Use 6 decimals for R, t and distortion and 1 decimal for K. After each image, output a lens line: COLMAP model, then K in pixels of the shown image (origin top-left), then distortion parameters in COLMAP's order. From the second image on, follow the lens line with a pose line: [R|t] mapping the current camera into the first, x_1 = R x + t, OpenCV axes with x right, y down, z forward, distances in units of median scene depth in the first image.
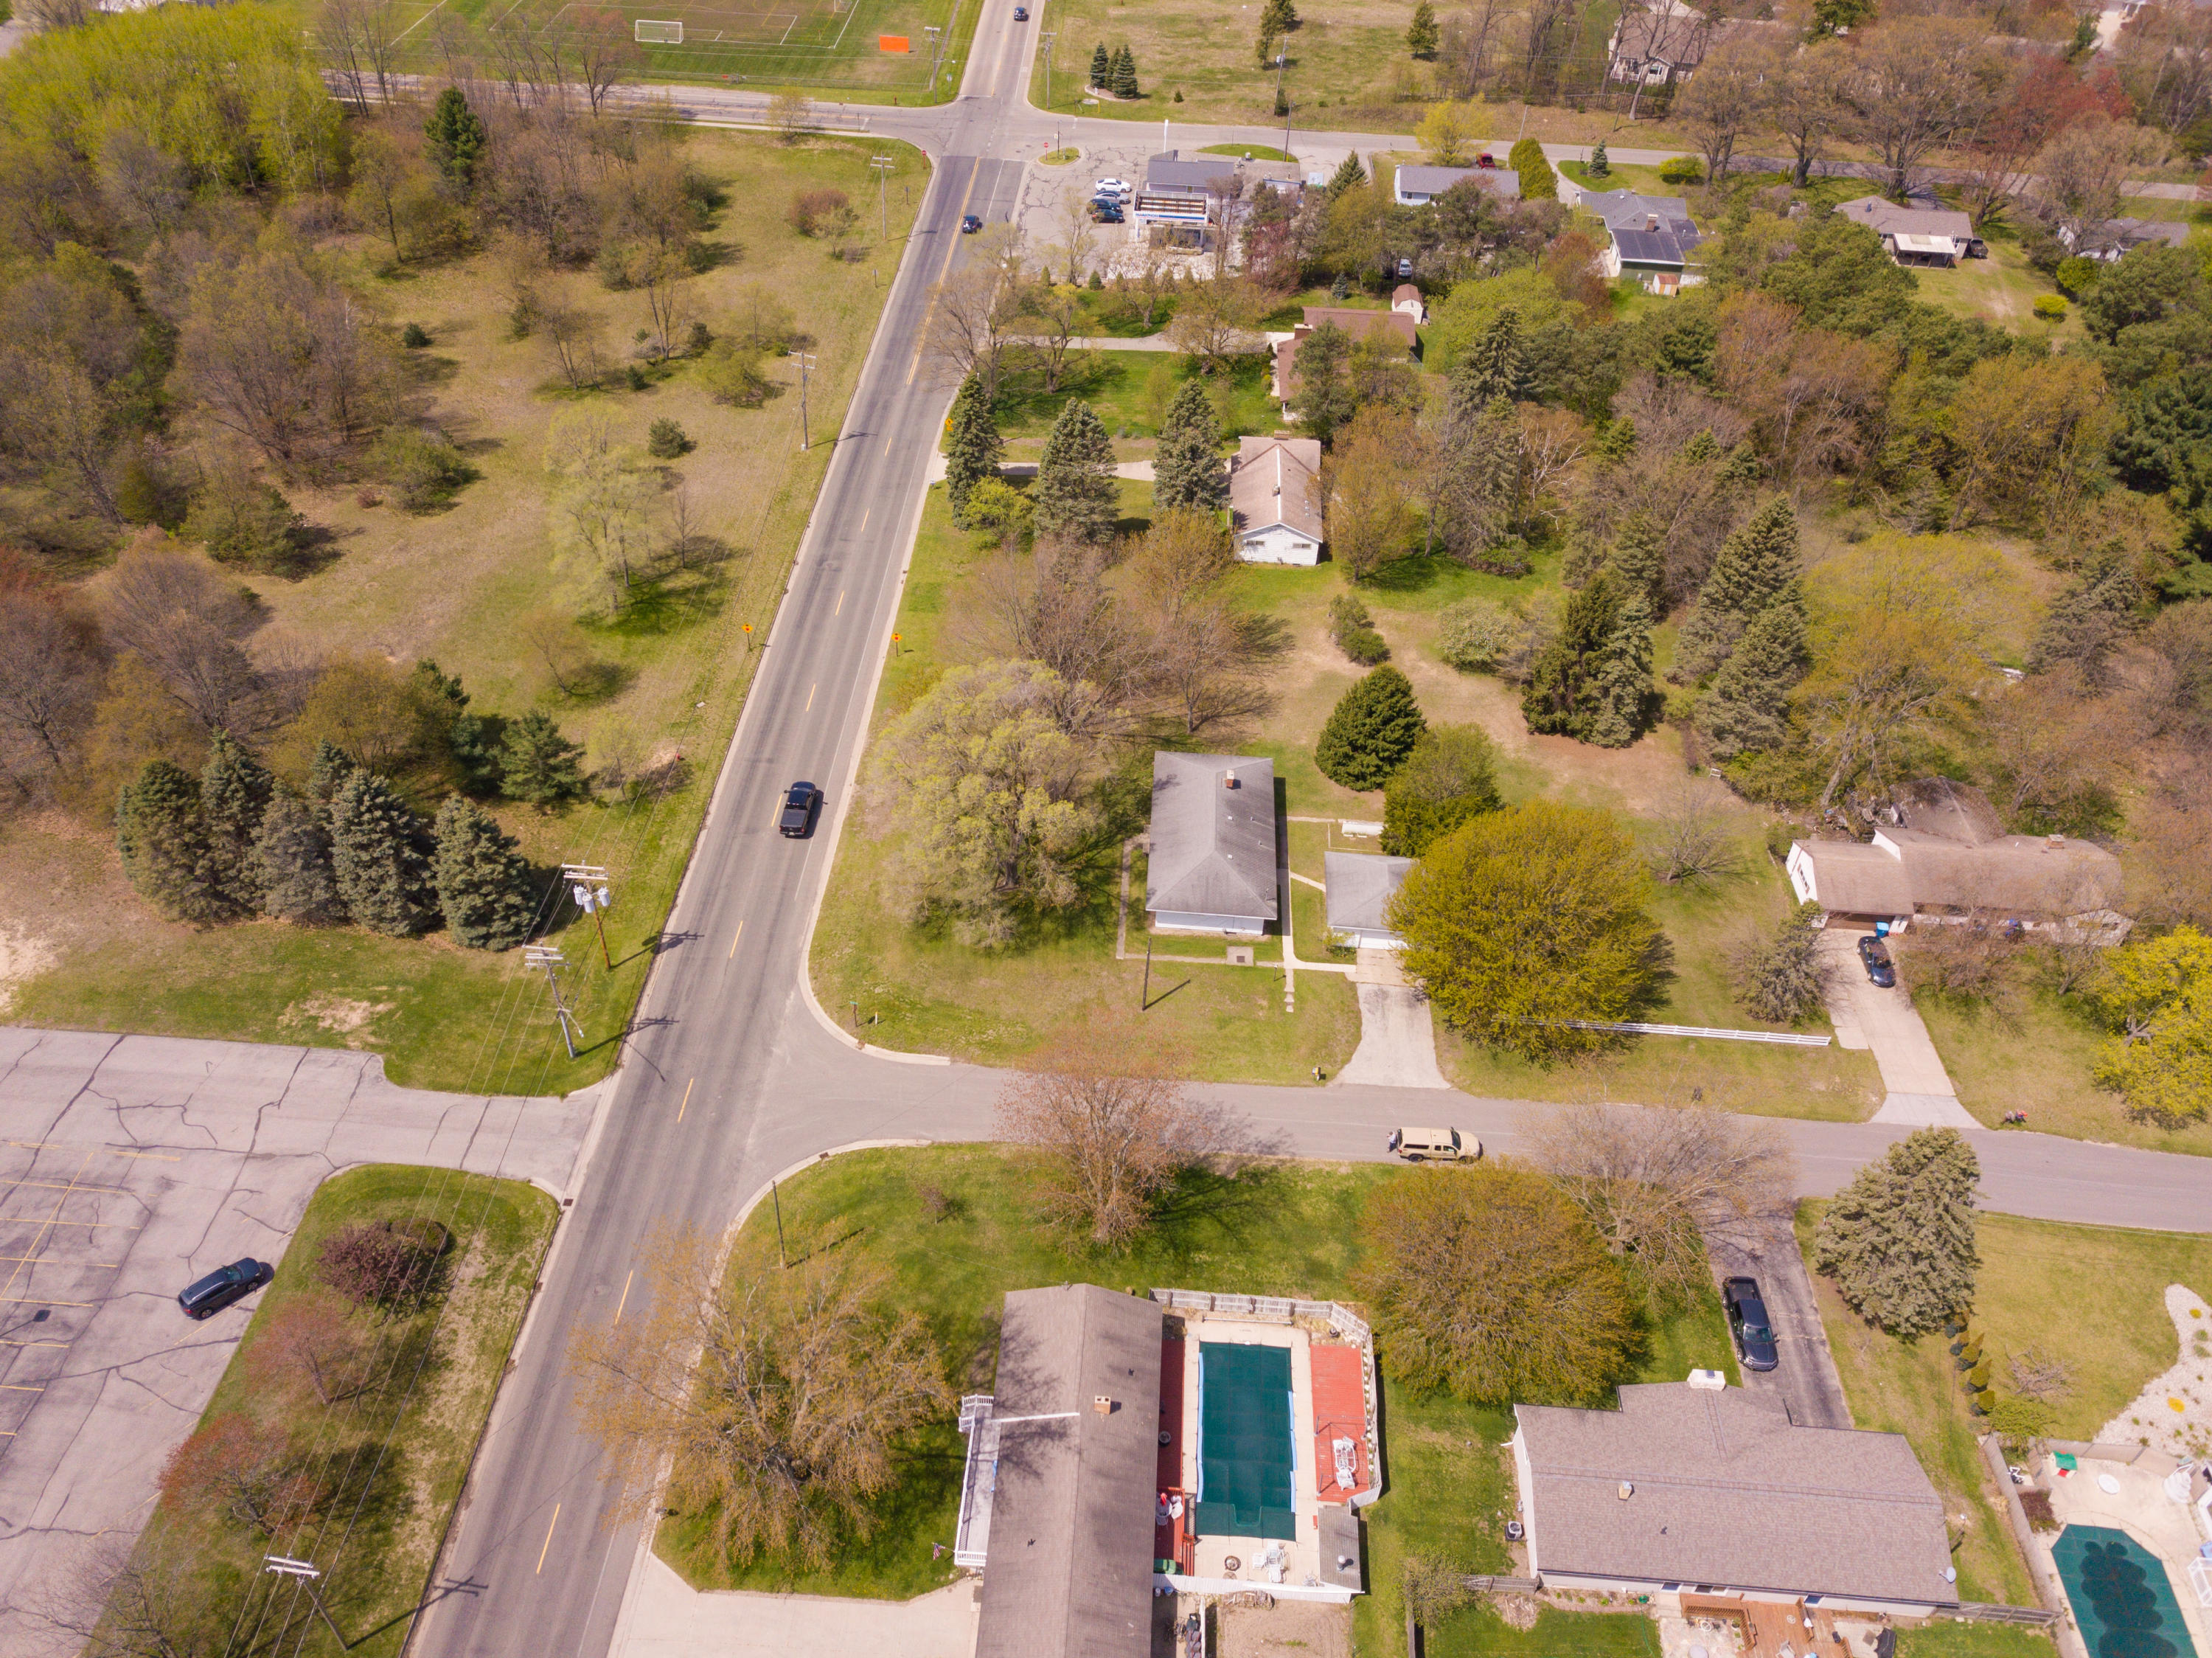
lens RADIAL K [[1687.6, 0, 1106.0], [0, 1687.6, 829.0], [0, 0, 1]] dist [0.021291, -0.013318]
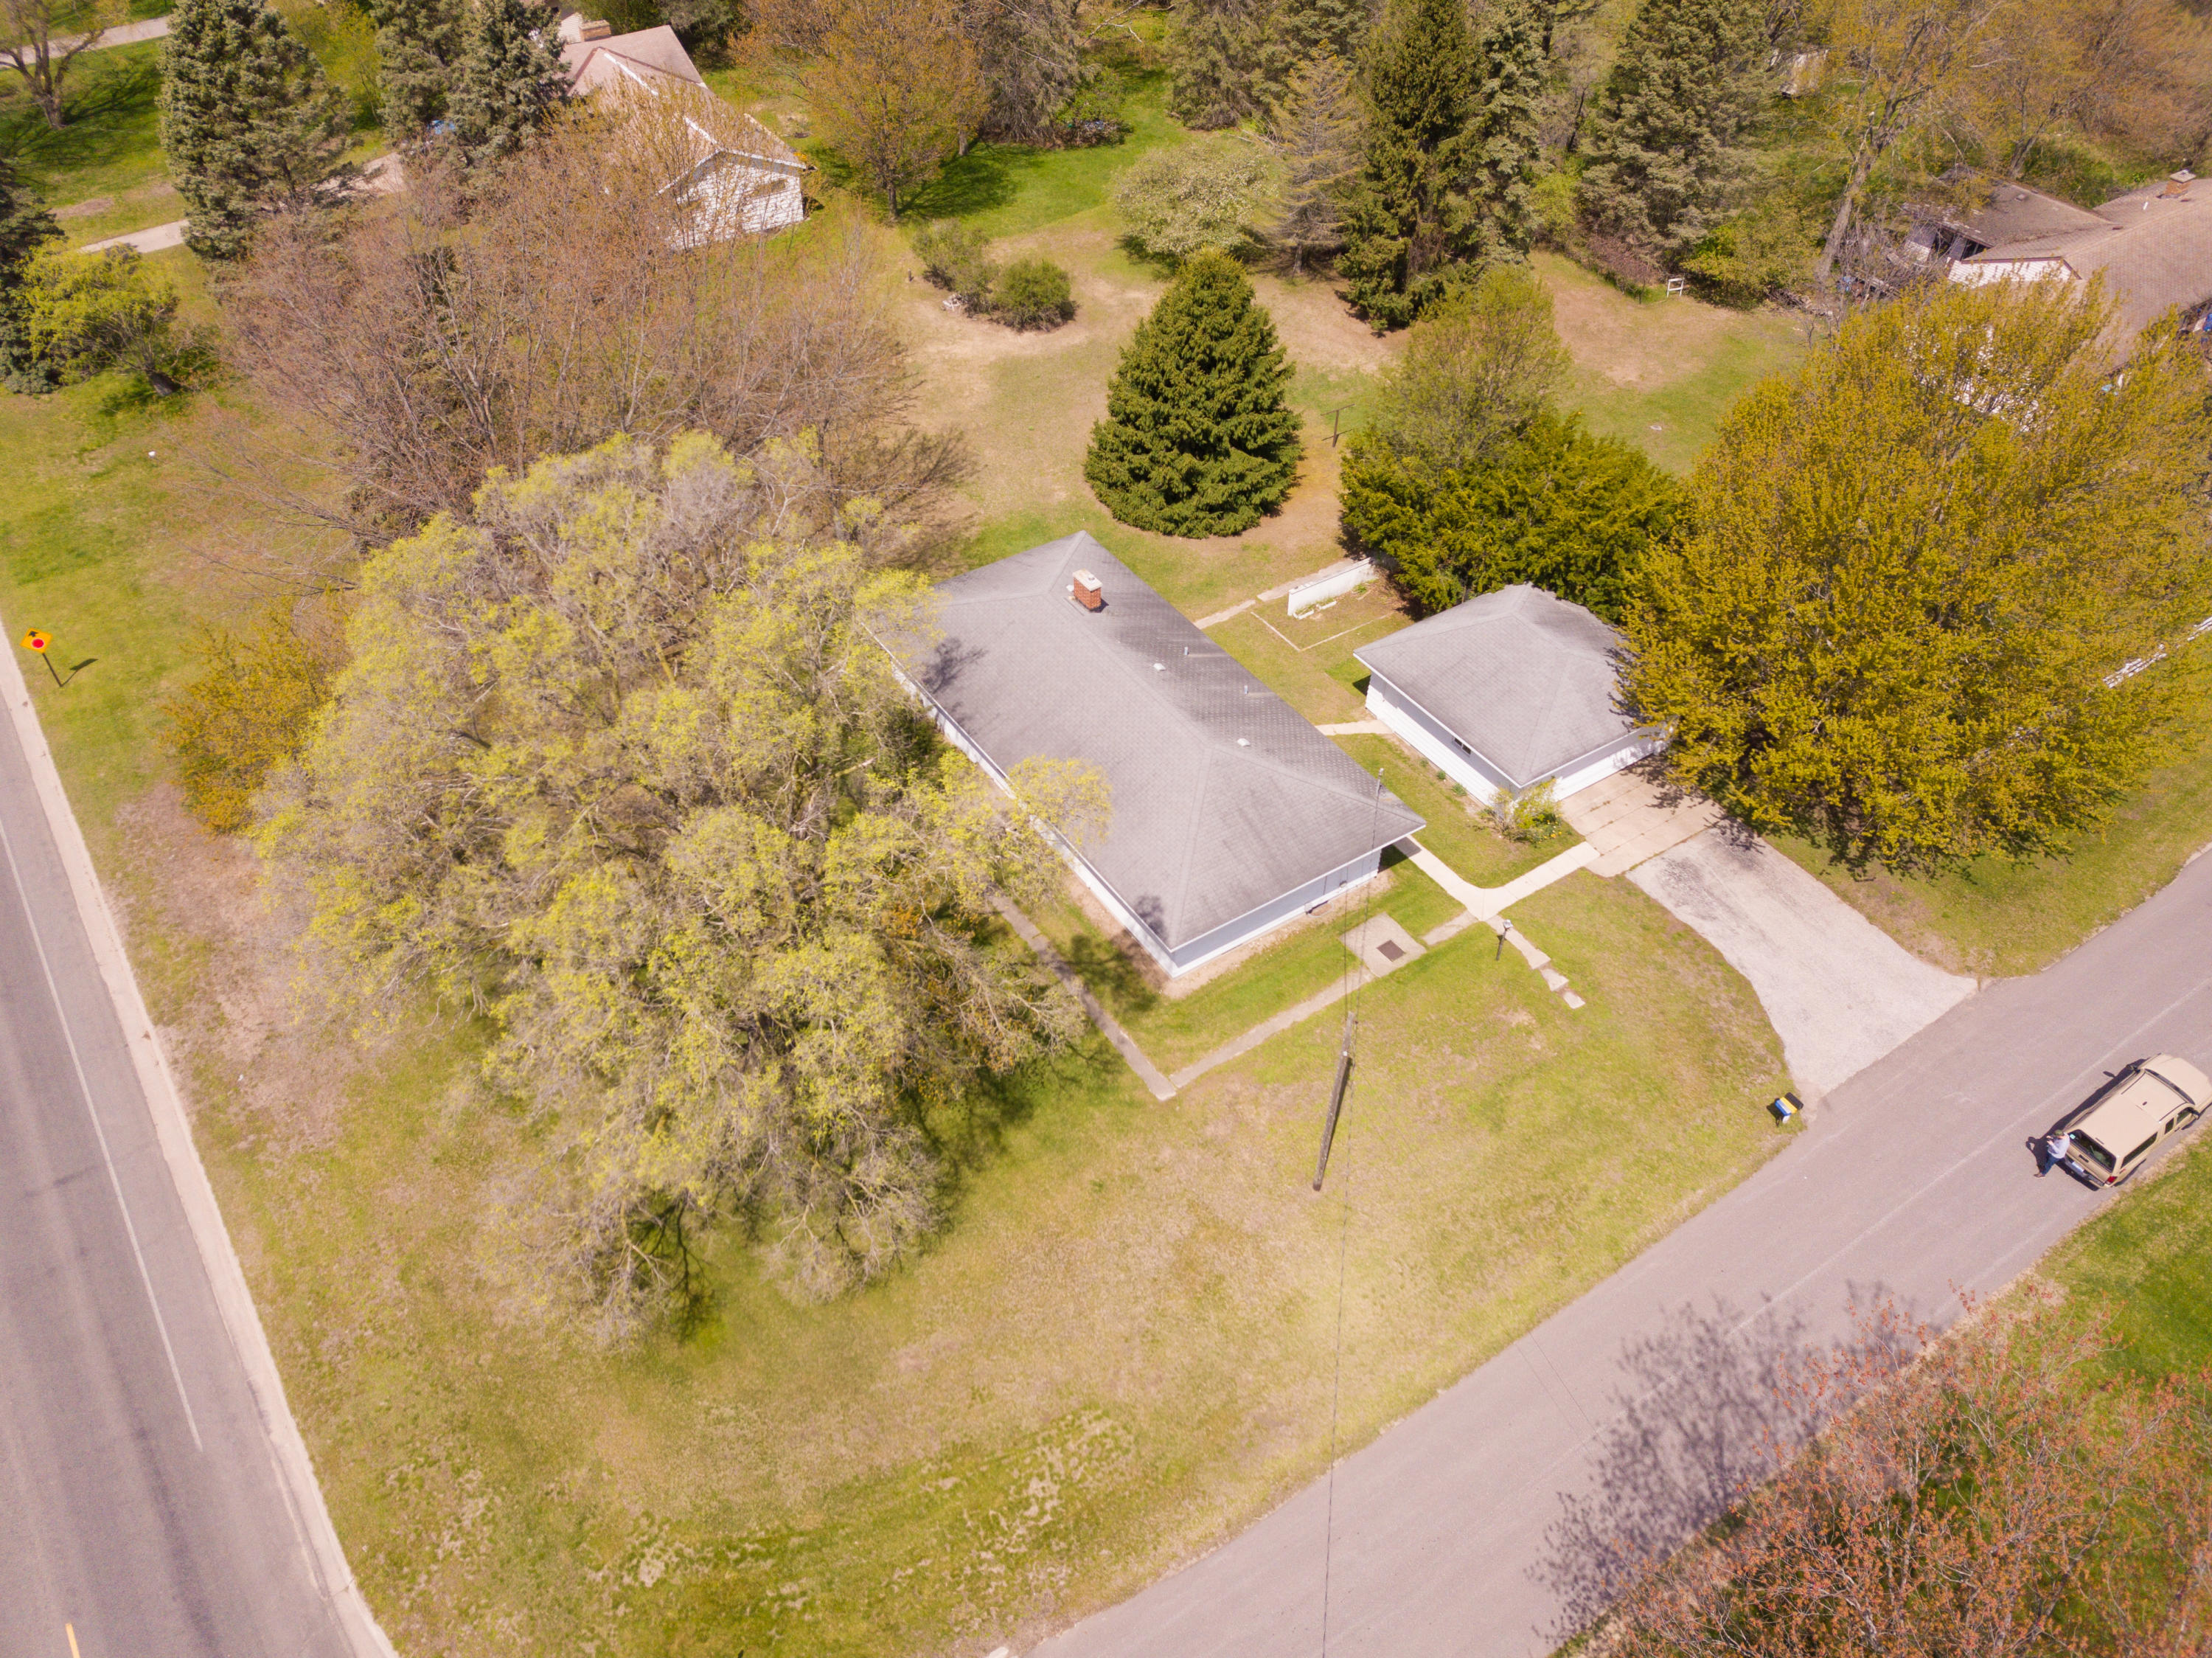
lens RADIAL K [[1687.6, 0, 1106.0], [0, 1687.6, 829.0], [0, 0, 1]] dist [0.021291, -0.013318]
pose [[0.791839, -0.438850, 0.424736, -0.123256], [0.408906, 0.897531, 0.165029, -0.041757], [-0.453637, 0.043000, 0.890149, 0.582507]]
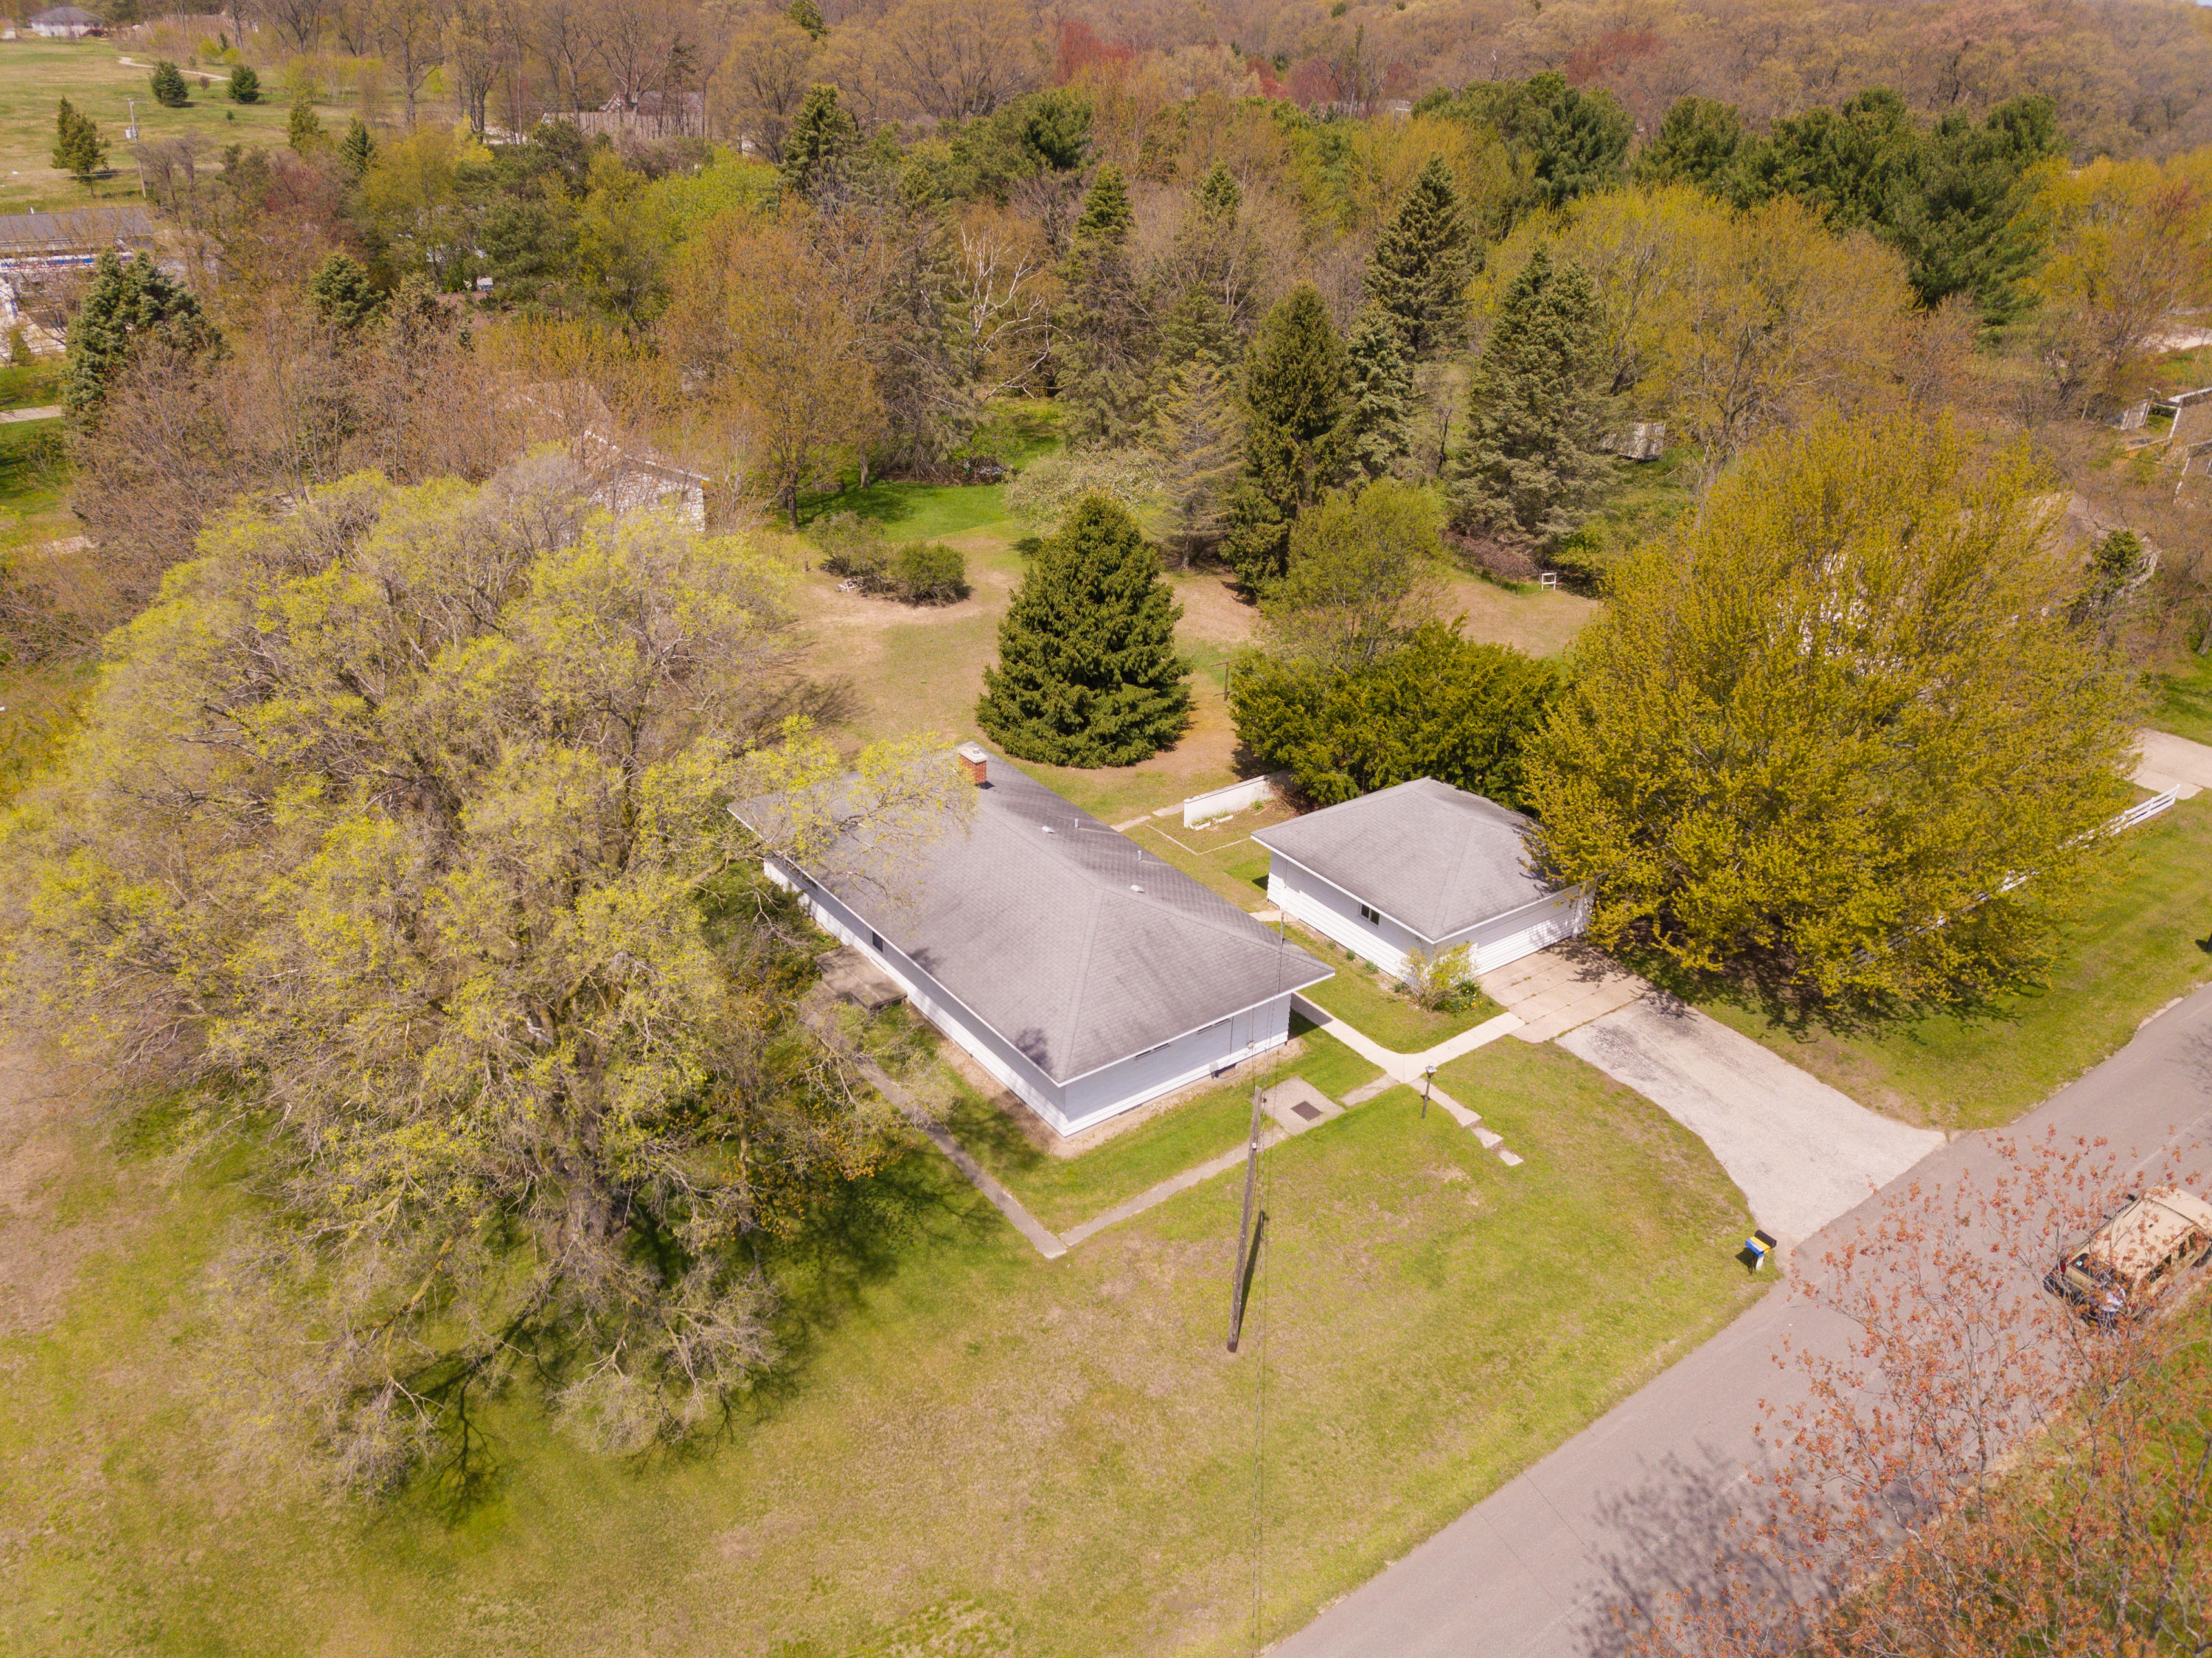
lens RADIAL K [[1689.2, 0, 1104.7], [0, 1689.2, 825.6], [0, 0, 1]] dist [0.014913, 0.000204]
pose [[0.762369, -0.304277, 0.571148, -0.131876], [0.420574, 0.903731, -0.079923, 0.027513], [-0.491845, 0.301140, 0.816947, 0.614595]]
